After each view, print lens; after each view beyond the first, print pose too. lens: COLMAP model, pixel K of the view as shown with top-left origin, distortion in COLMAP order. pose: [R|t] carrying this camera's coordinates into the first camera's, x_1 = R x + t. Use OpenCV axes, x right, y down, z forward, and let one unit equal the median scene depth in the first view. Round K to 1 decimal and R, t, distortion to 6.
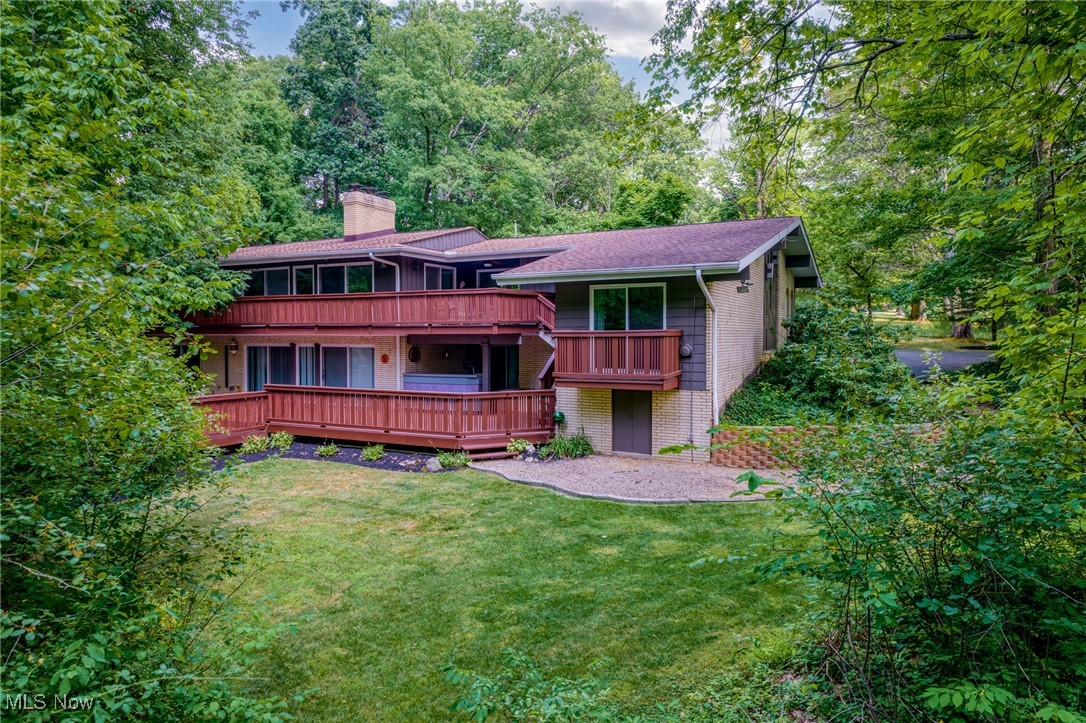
lens RADIAL K [[697.7, 0, 540.7], [0, 697.7, 348.1], [0, 0, 1]] dist [0.000775, 0.002095]
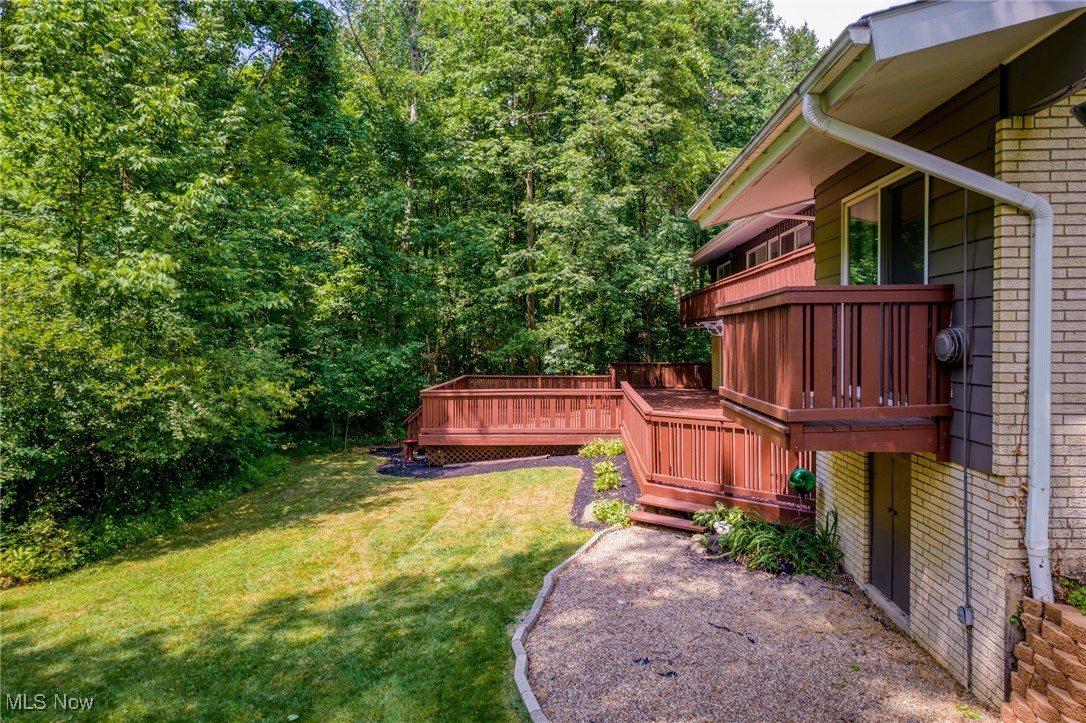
lens RADIAL K [[697.7, 0, 540.7], [0, 697.7, 348.1], [0, 0, 1]] dist [0.000775, 0.002095]
pose [[0.415198, 0.017429, -0.909564, 0.300951], [-0.016293, 0.999799, 0.011721, 0.002601], [0.909585, 0.009953, 0.415399, 0.479291]]
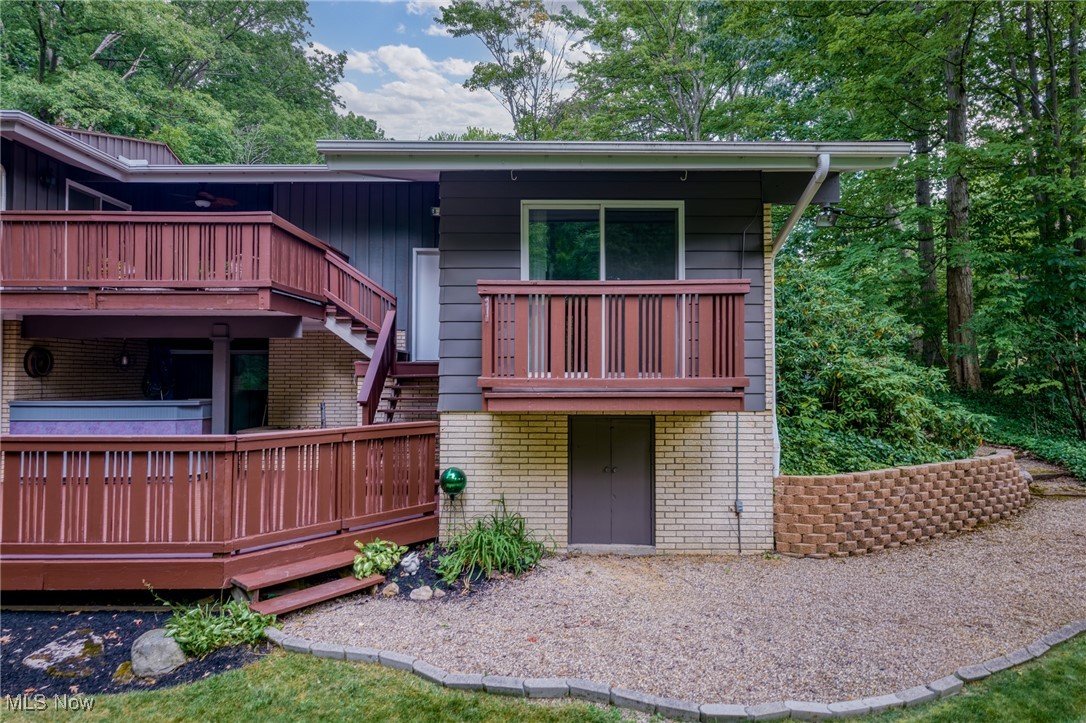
lens RADIAL K [[697.7, 0, 540.7], [0, 697.7, 348.1], [0, 0, 1]] dist [0.000775, 0.002095]
pose [[0.881191, 0.019775, 0.472346, -0.107604], [0.006451, 0.998529, -0.053839, 0.028492], [-0.472716, 0.050490, 0.879767, 0.432618]]
